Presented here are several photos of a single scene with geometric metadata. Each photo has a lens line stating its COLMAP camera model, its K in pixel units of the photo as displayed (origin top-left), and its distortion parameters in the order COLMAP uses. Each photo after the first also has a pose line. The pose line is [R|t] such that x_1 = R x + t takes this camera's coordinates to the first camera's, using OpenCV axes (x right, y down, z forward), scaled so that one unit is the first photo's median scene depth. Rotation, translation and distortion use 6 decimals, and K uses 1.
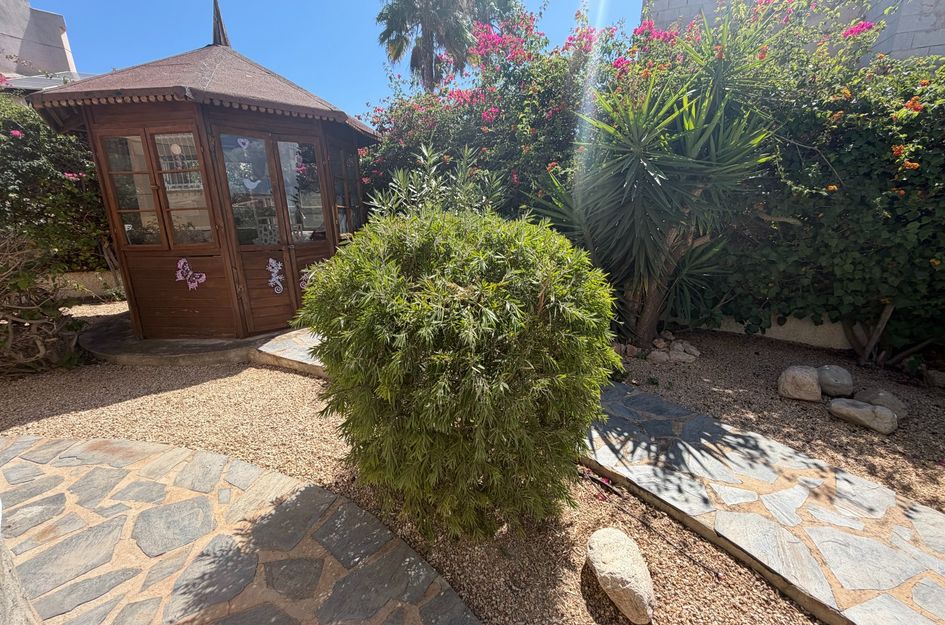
lens RADIAL K [[378.0, 0, 472.0], [0, 378.0, 306.9], [0, 0, 1]] dist [0.000316, 0.000741]
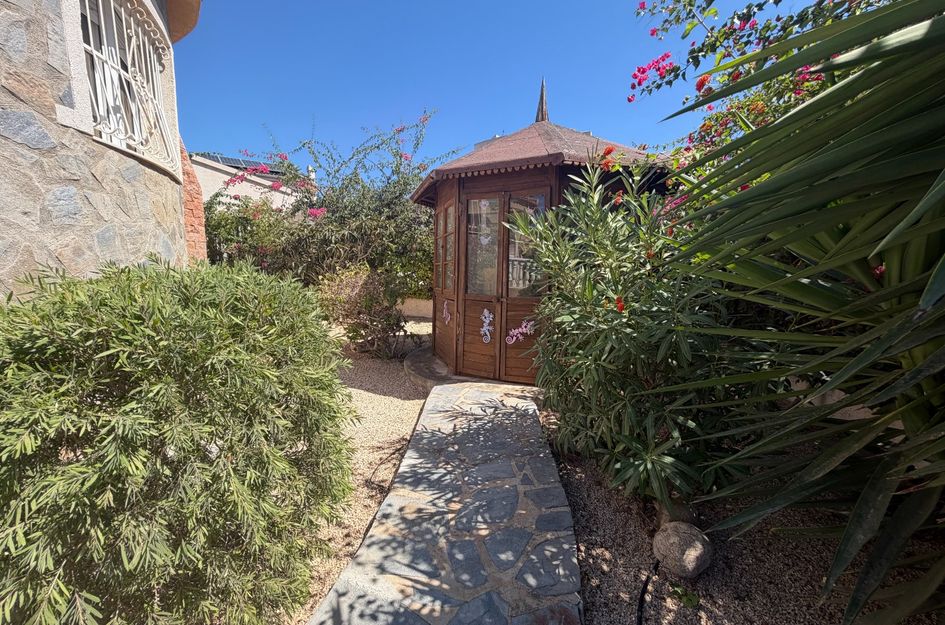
lens RADIAL K [[378.0, 0, 474.6], [0, 378.0, 316.0], [0, 0, 1]] dist [0.000316, 0.000741]
pose [[0.392870, 0.128518, -0.910569, 0.407040], [-0.241191, 0.969922, 0.032831, -0.134058], [0.887400, 0.206723, 0.412051, 0.539549]]
